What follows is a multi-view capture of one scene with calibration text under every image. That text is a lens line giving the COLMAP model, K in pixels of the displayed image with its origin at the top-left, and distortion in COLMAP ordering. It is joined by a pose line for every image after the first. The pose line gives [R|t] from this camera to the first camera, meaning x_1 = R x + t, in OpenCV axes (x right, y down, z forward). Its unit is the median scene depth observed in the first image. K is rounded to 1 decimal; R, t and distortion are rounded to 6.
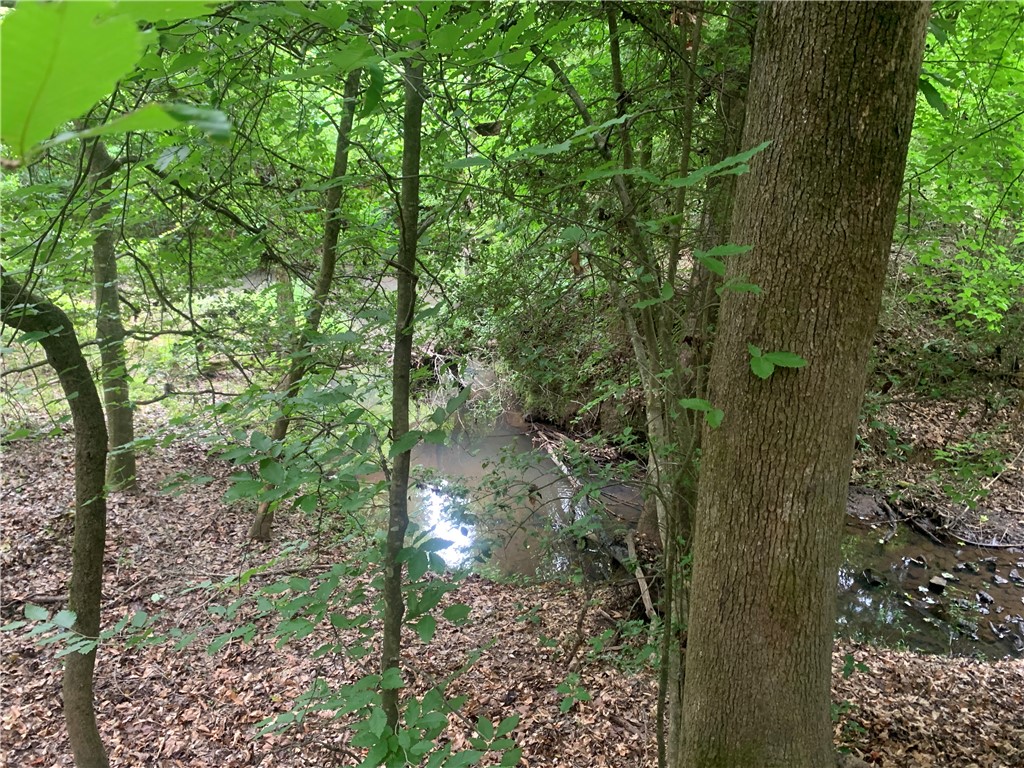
lens RADIAL K [[780.9, 0, 506.4], [0, 780.9, 384.4], [0, 0, 1]] dist [0.005418, -0.000534]
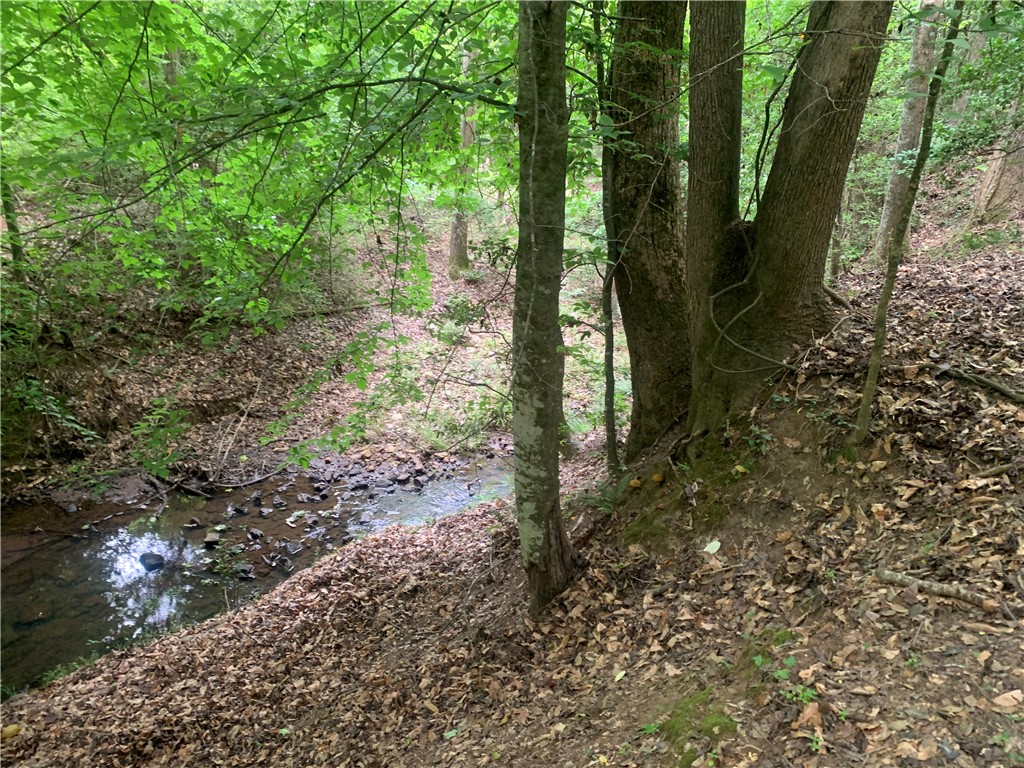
lens RADIAL K [[780.9, 0, 506.4], [0, 780.9, 384.4], [0, 0, 1]] dist [0.005418, -0.000534]
pose [[0.648206, -0.278353, 0.708766, 0.139641], [0.242604, 0.957780, 0.154273, 0.000925], [-0.721784, 0.071949, 0.688368, 0.023684]]
